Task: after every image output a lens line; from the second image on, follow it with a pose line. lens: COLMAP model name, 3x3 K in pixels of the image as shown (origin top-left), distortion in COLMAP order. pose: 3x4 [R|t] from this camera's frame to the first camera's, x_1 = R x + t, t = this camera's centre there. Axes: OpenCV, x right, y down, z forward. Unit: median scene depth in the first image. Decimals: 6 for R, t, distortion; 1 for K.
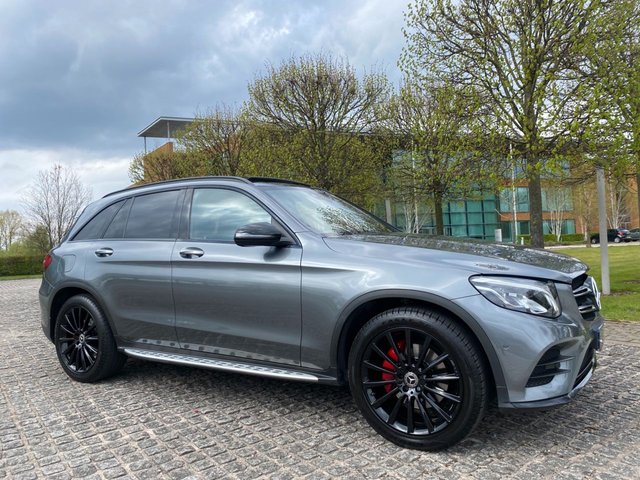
lens RADIAL K [[476.0, 0, 318.7], [0, 476.0, 239.9], [0, 0, 1]] dist [0.011001, 0.001764]
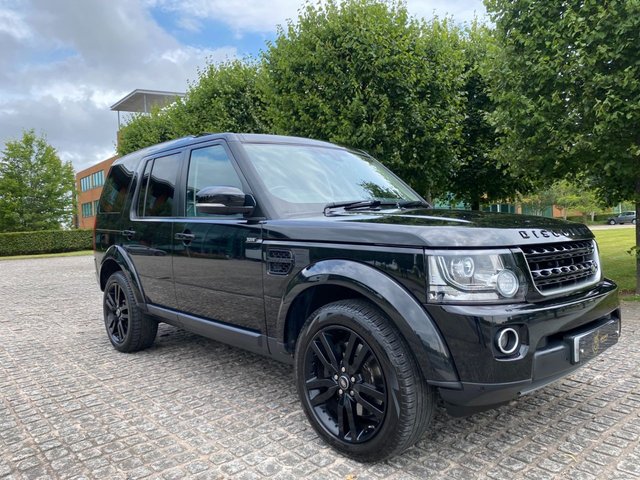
lens RADIAL K [[482.3, 0, 309.4], [0, 482.3, 225.3], [0, 0, 1]] dist [0.037622, -0.033634]
pose [[0.998830, 0.004369, 0.048161, -0.538802], [-0.004903, 0.999928, 0.010980, 0.004511], [-0.048109, -0.011203, 0.998779, 0.269151]]
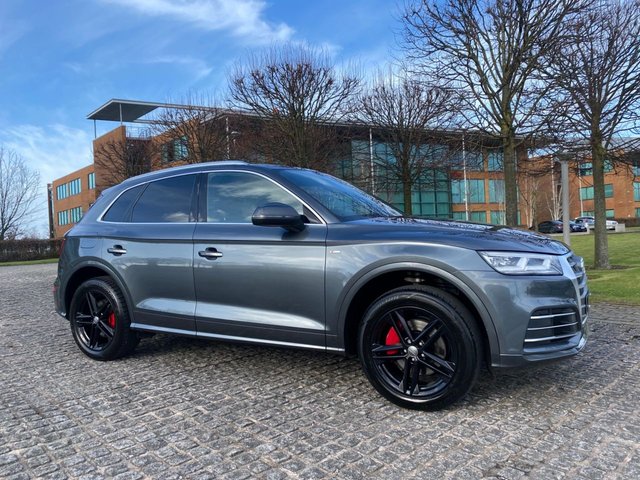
lens RADIAL K [[475.0, 0, 323.9], [0, 475.0, 238.0], [0, 0, 1]] dist [0.012196, -0.000075]
pose [[0.994182, 0.004133, 0.107637, -0.187380], [-0.006145, 0.999812, 0.018367, 0.010963], [-0.107541, -0.018921, 0.994021, -0.045333]]
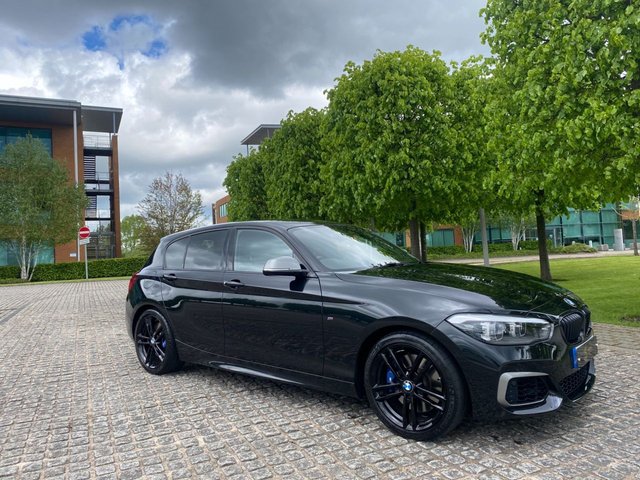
lens RADIAL K [[476.3, 0, 323.2], [0, 476.3, 241.7], [0, 0, 1]] dist [0.007656, 0.005830]
pose [[0.980527, -0.003898, -0.196344, 0.099645], [0.004109, 0.999991, 0.000666, -0.018474], [0.196340, -0.001460, 0.980535, 0.048268]]
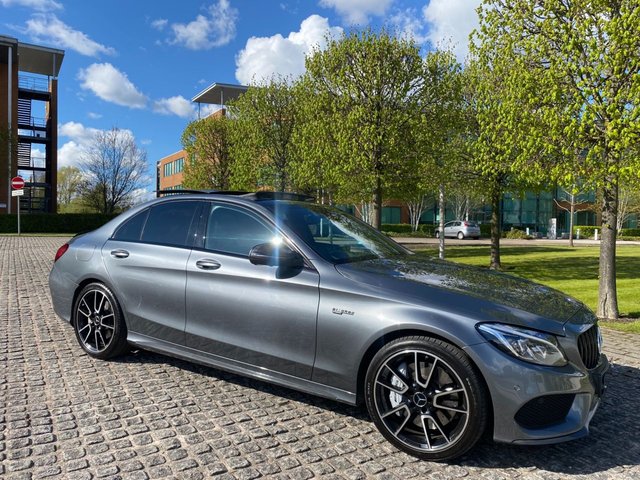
lens RADIAL K [[476.4, 0, 321.8], [0, 476.4, 239.5], [0, 0, 1]] dist [0.003581, 0.005104]
pose [[0.993768, 0.074016, -0.083349, -0.027182], [-0.069420, 0.995972, 0.056757, -0.058690], [0.087214, -0.050617, 0.994903, 0.101965]]
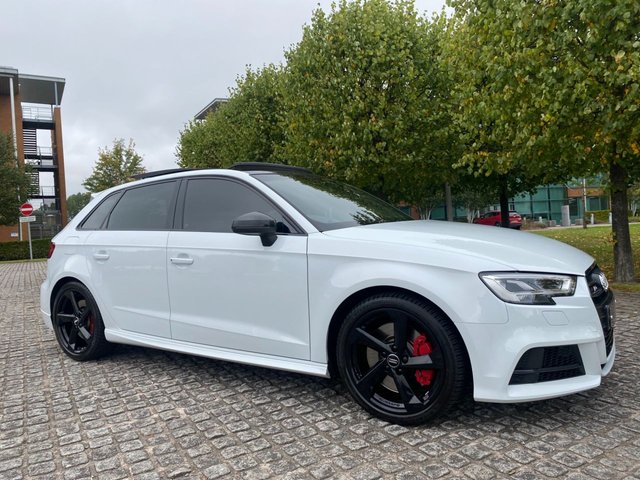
lens RADIAL K [[476.3, 0, 323.2], [0, 476.3, 241.7], [0, 0, 1]] dist [0.007656, 0.005830]
pose [[0.994317, -0.005793, -0.106301, 0.011446], [0.010498, 0.998987, 0.043763, 0.041805], [0.105940, -0.044630, 0.993370, 0.136155]]
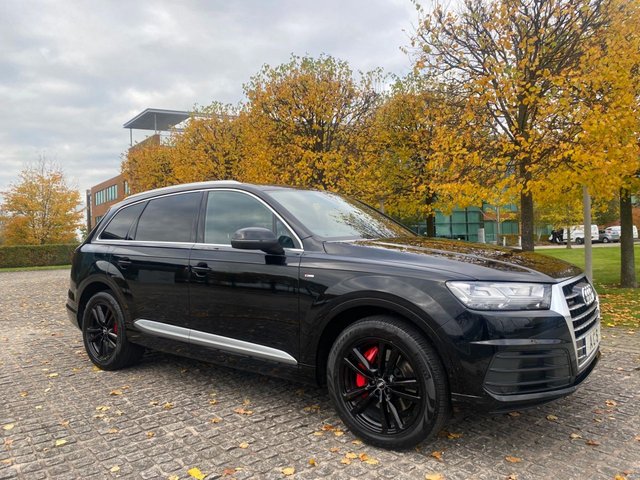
lens RADIAL K [[475.4, 0, 320.3], [0, 475.4, 238.0], [0, 0, 1]] dist [0.006786, 0.006766]
pose [[0.999123, 0.017536, 0.038025, -0.101847], [-0.017807, 0.999818, 0.006826, -0.044137], [-0.037898, -0.007497, 0.999253, -0.088105]]
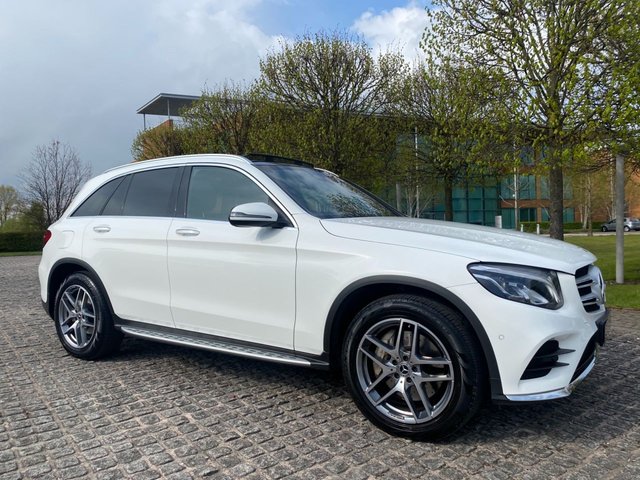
lens RADIAL K [[476.3, 0, 323.2], [0, 476.3, 241.7], [0, 0, 1]] dist [0.007656, 0.005830]
pose [[0.999658, 0.021495, 0.014882, -0.095783], [-0.022066, 0.998982, 0.039334, 0.004663], [-0.014022, -0.039649, 0.999115, 0.041759]]
